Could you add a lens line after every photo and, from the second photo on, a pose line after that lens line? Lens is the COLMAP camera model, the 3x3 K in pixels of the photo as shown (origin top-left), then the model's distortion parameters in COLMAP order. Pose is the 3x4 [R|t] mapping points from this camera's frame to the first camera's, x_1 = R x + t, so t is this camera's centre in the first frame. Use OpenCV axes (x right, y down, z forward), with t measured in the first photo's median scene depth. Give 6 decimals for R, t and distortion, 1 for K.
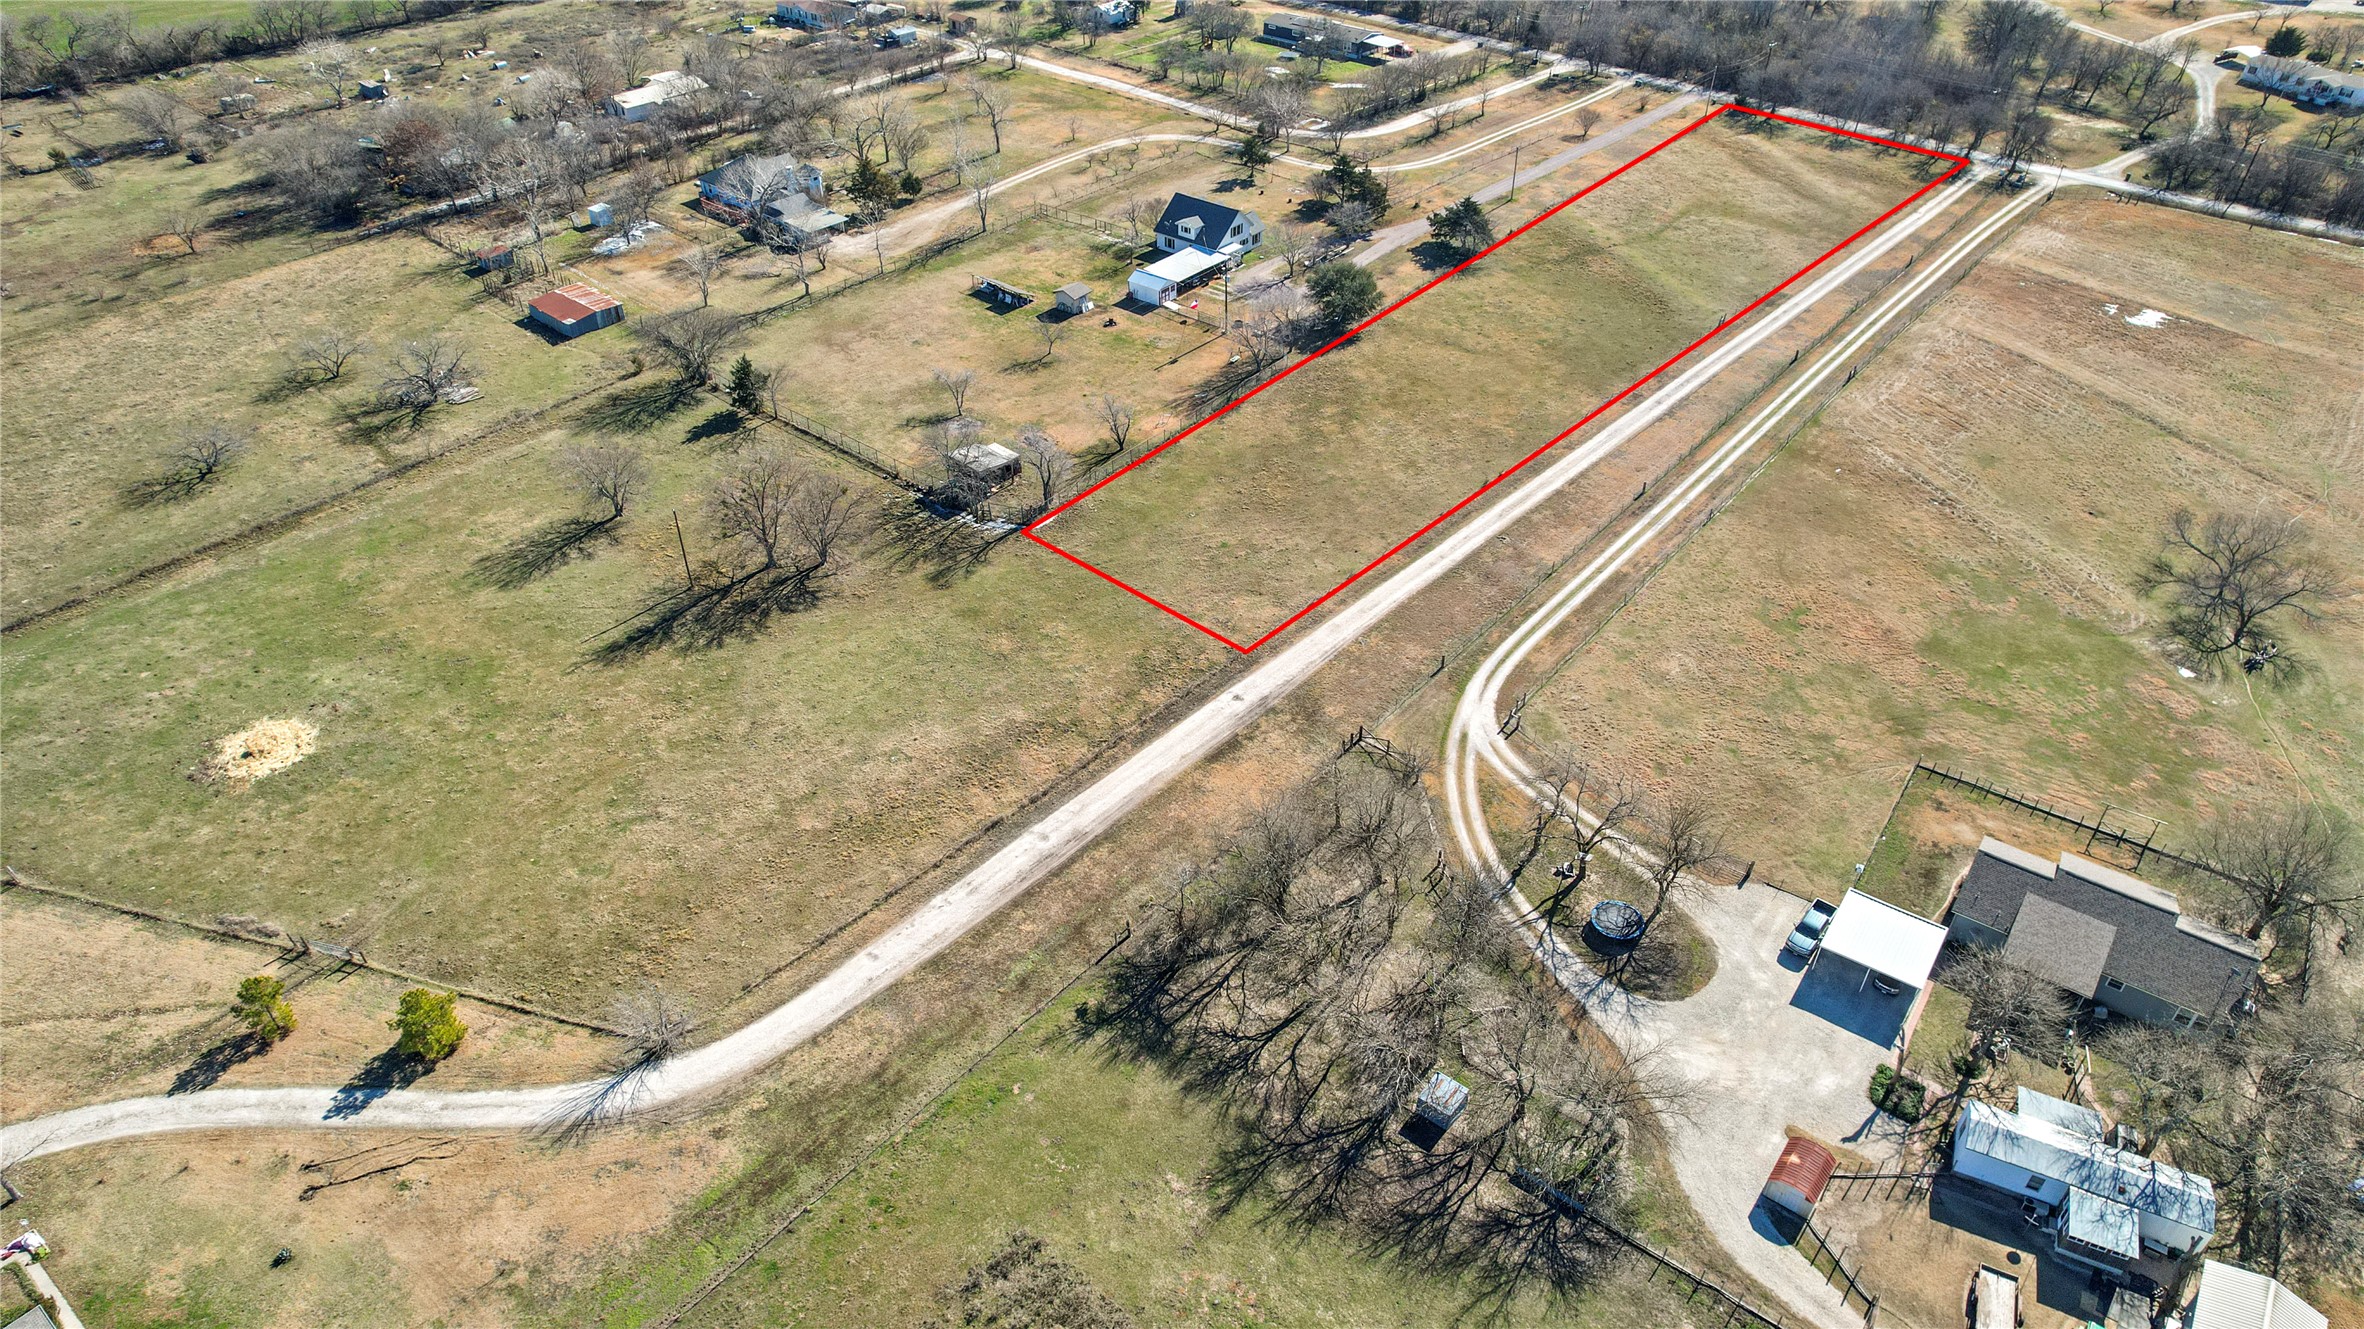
lens RADIAL K [[1513.5, 0, 1187.5], [0, 1513.5, 673.1], [0, 0, 1]] dist [-0.078059, 0.071506]
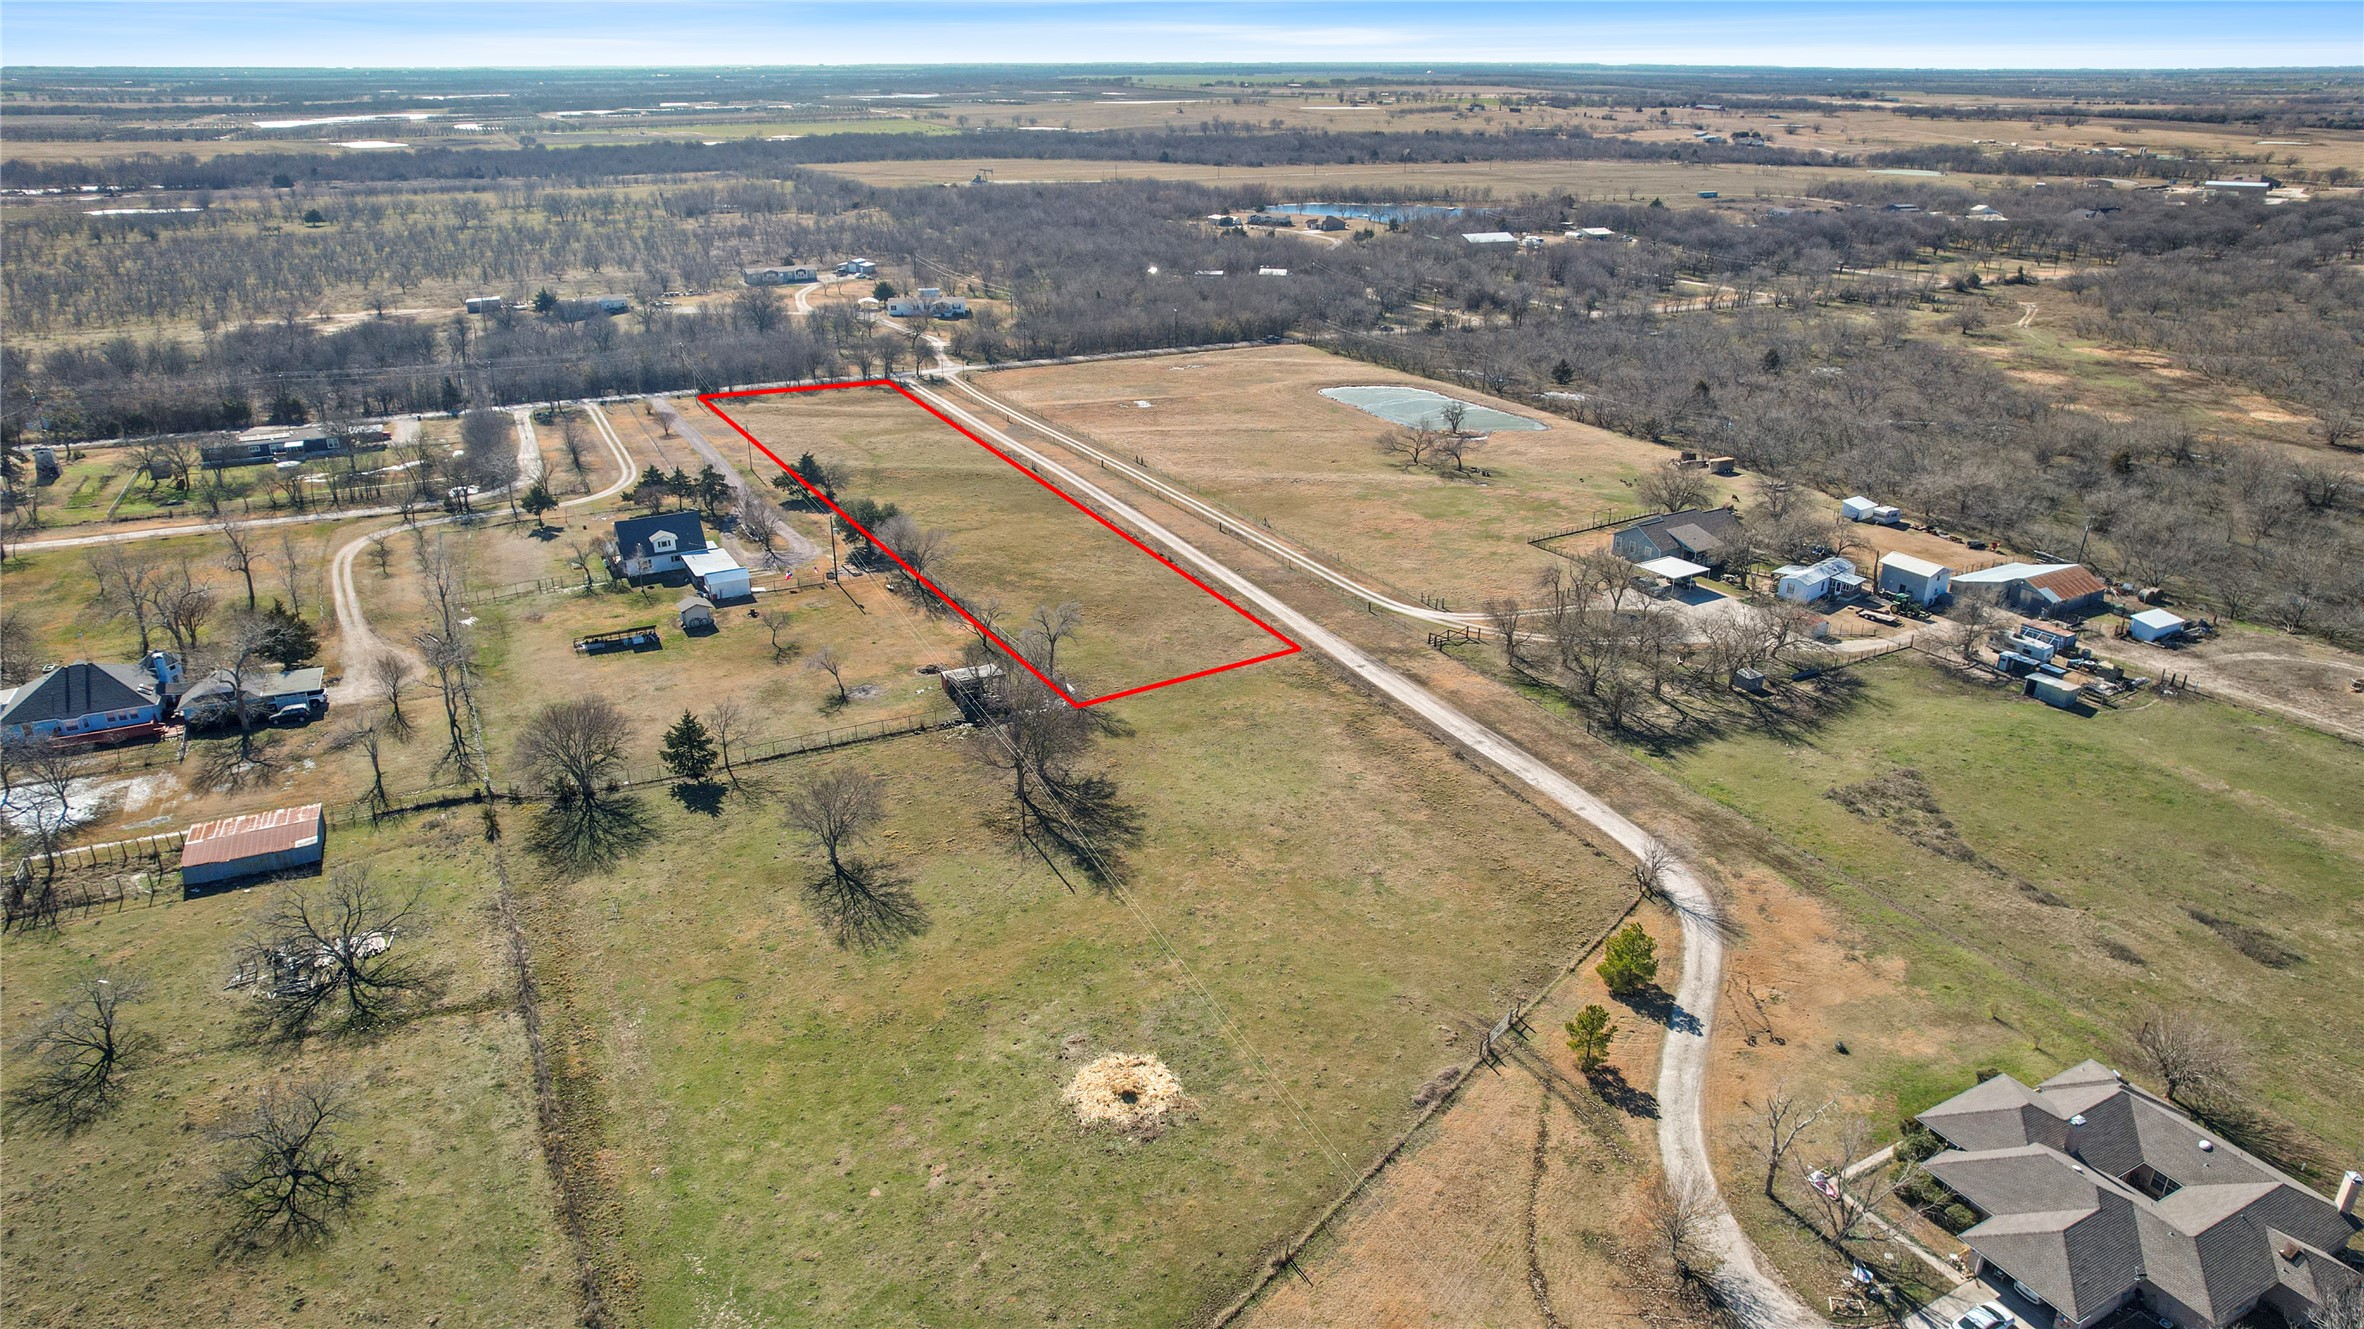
lens RADIAL K [[1513.5, 0, 1187.5], [0, 1513.5, 673.1], [0, 0, 1]] dist [-0.078059, 0.071506]
pose [[0.387742, -0.355667, 0.850386, -0.917186], [0.557039, 0.825458, 0.091254, -0.146760], [-0.734414, 0.438316, 0.518185, 0.319565]]
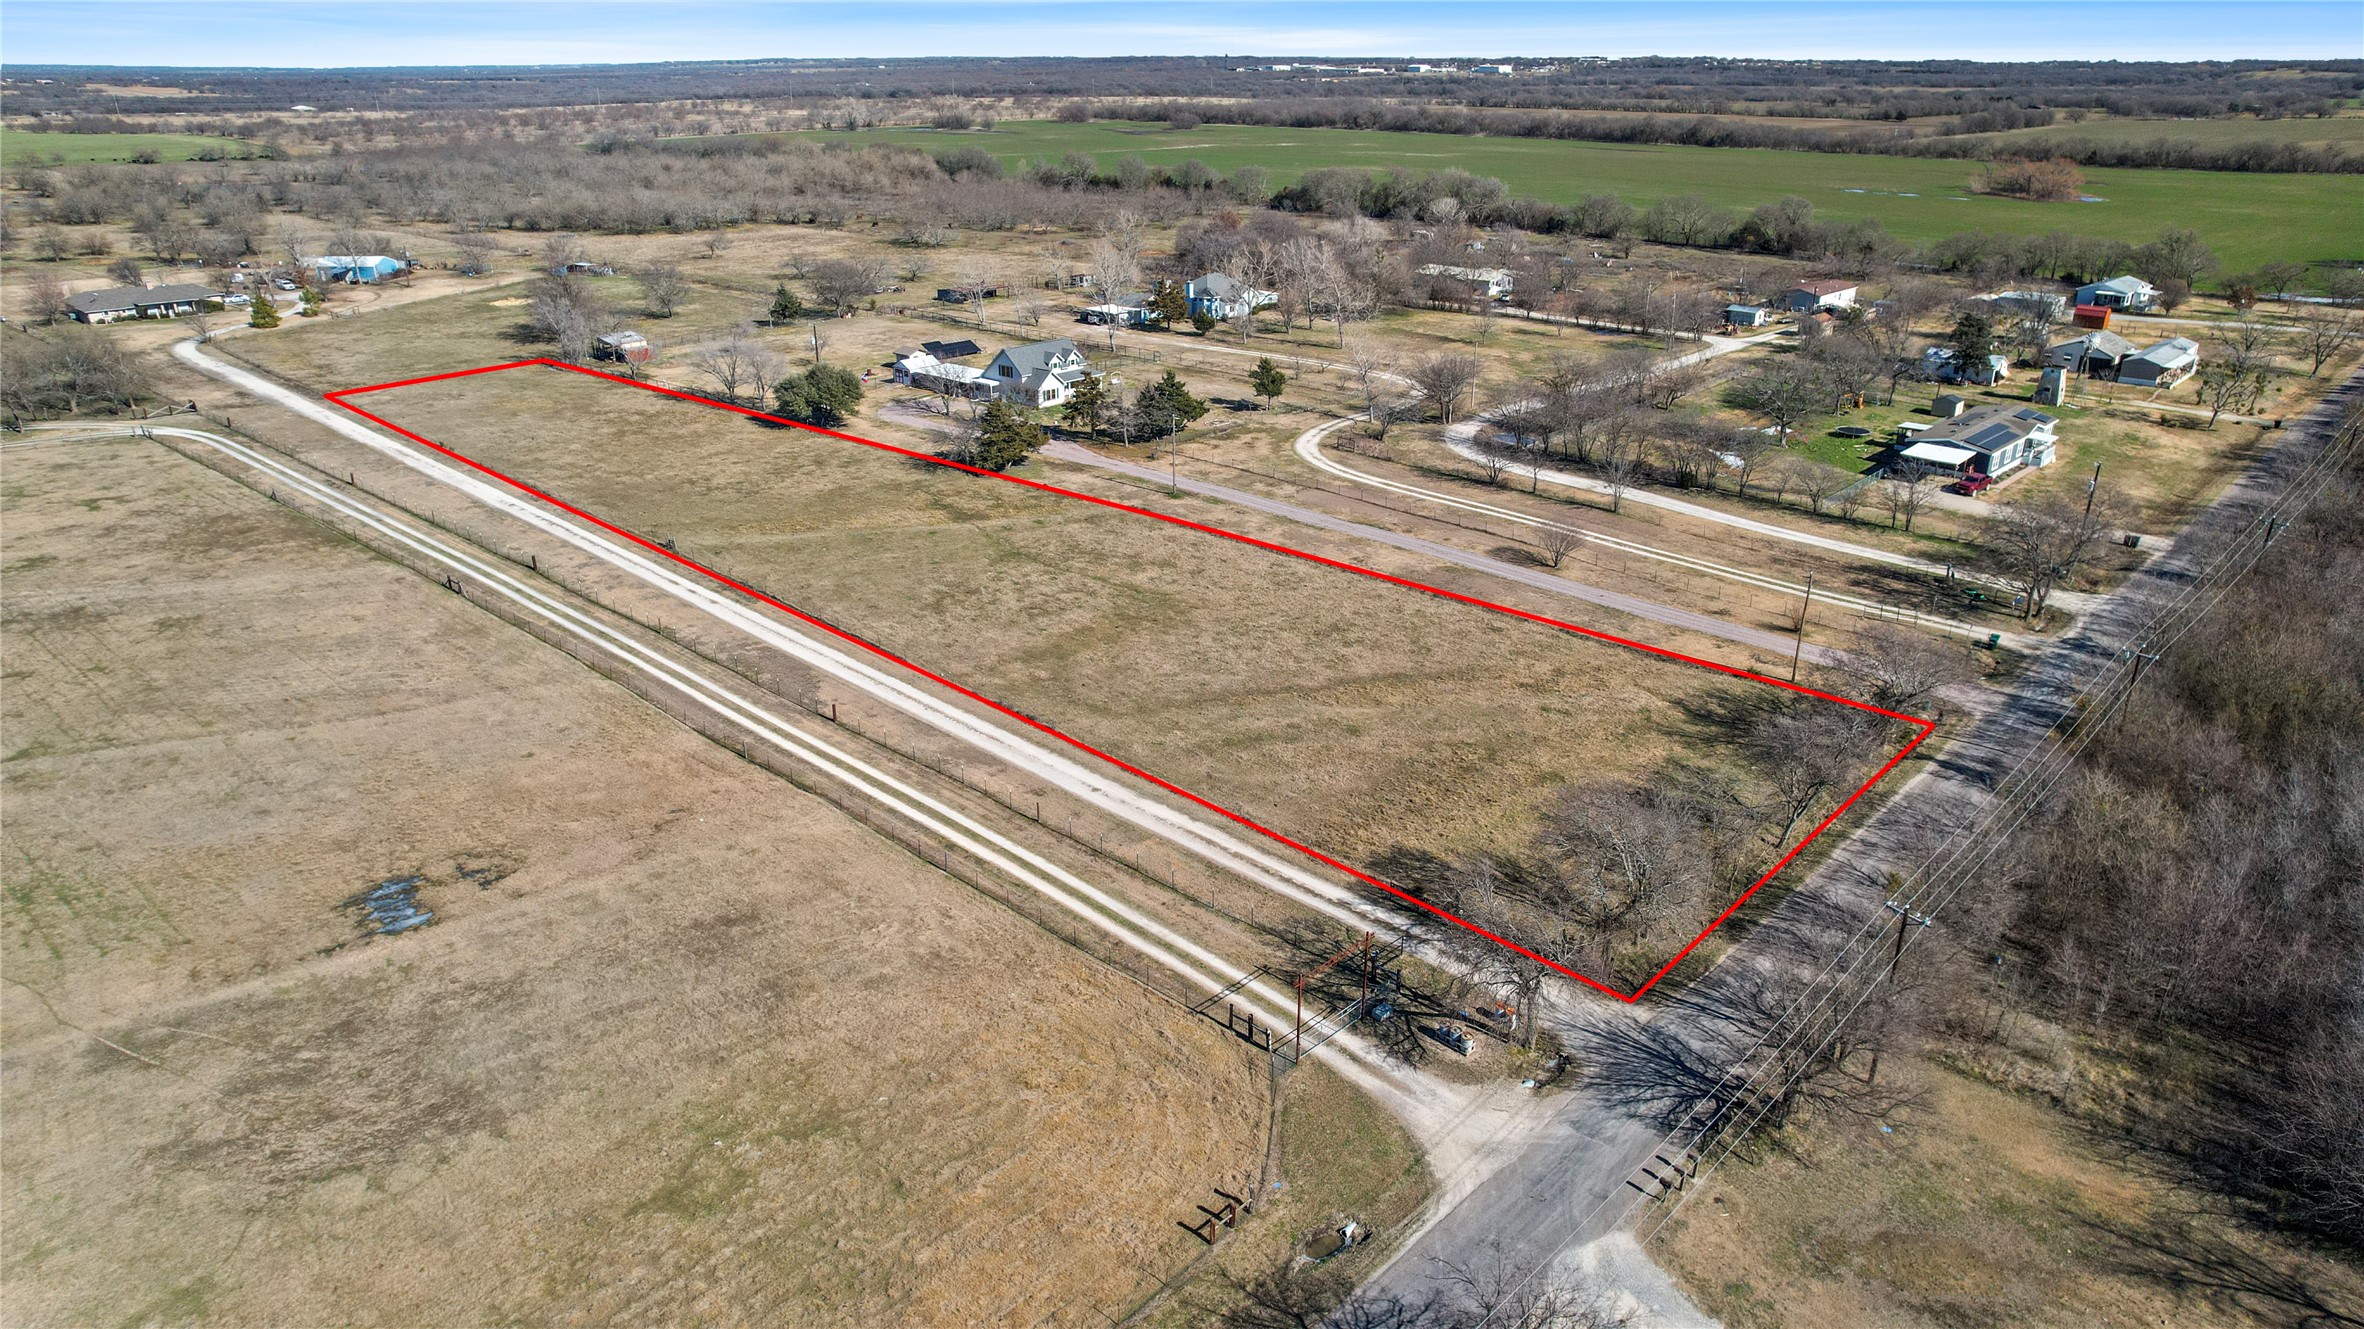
lens RADIAL K [[1513.5, 0, 1187.5], [0, 1513.5, 673.1], [0, 0, 1]] dist [-0.078059, 0.071506]
pose [[-0.051389, 0.379004, -0.923967, 1.171993], [-0.601989, 0.726456, 0.331468, -0.655523], [0.796849, 0.573252, 0.190824, 1.249425]]
